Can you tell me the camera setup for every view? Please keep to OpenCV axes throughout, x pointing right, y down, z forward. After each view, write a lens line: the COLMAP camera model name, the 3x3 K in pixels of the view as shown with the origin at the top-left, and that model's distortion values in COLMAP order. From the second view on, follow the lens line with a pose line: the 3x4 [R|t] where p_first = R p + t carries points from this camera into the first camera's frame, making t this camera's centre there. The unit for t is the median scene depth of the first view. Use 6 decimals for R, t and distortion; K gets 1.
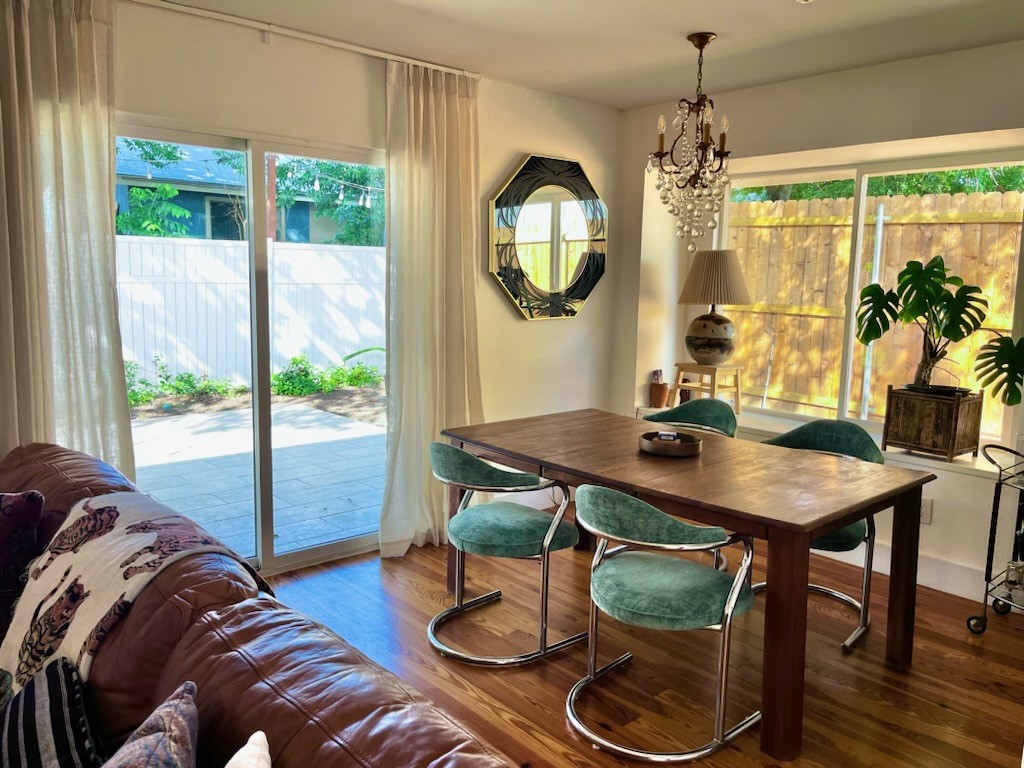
lens RADIAL K [[808.2, 0, 512.0], [0, 808.2, 384.0], [0, 0, 1]] dist [0.007663, 0.004420]
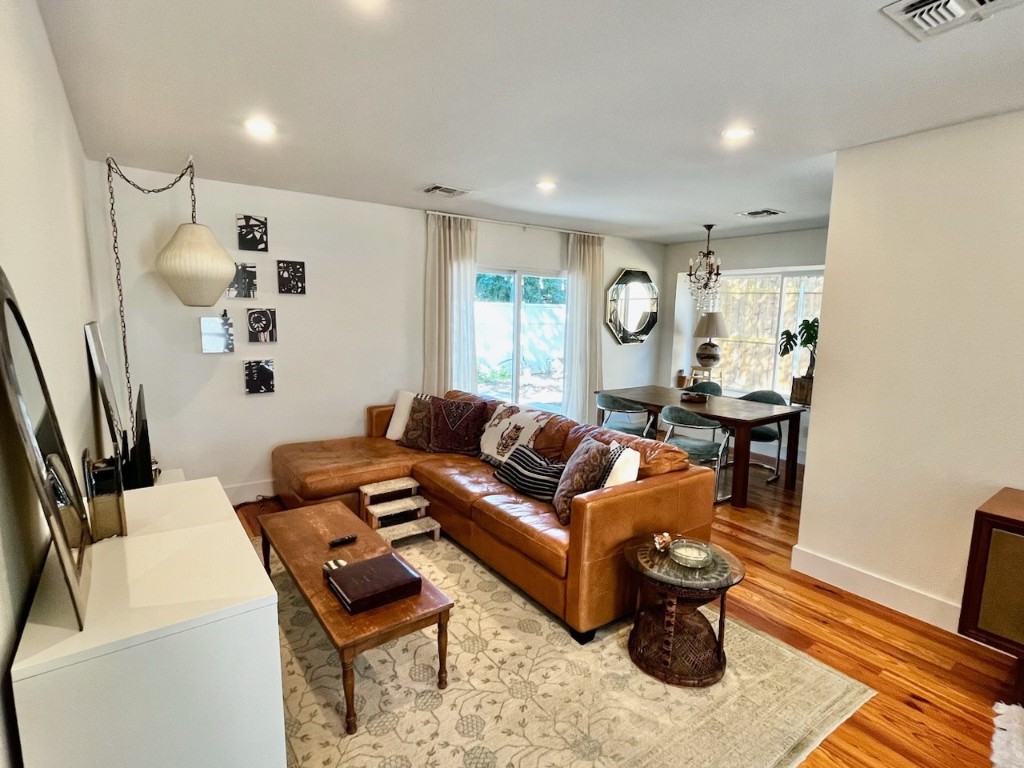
lens RADIAL K [[517.8, 0, 512.0], [0, 517.8, 384.0], [0, 0, 1]] dist [0.002139, 0.000123]
pose [[0.994531, 0.014983, -0.103363, -0.148202], [-0.014827, 0.999887, 0.002276, 0.031572], [0.103386, -0.000731, 0.994641, -0.474087]]
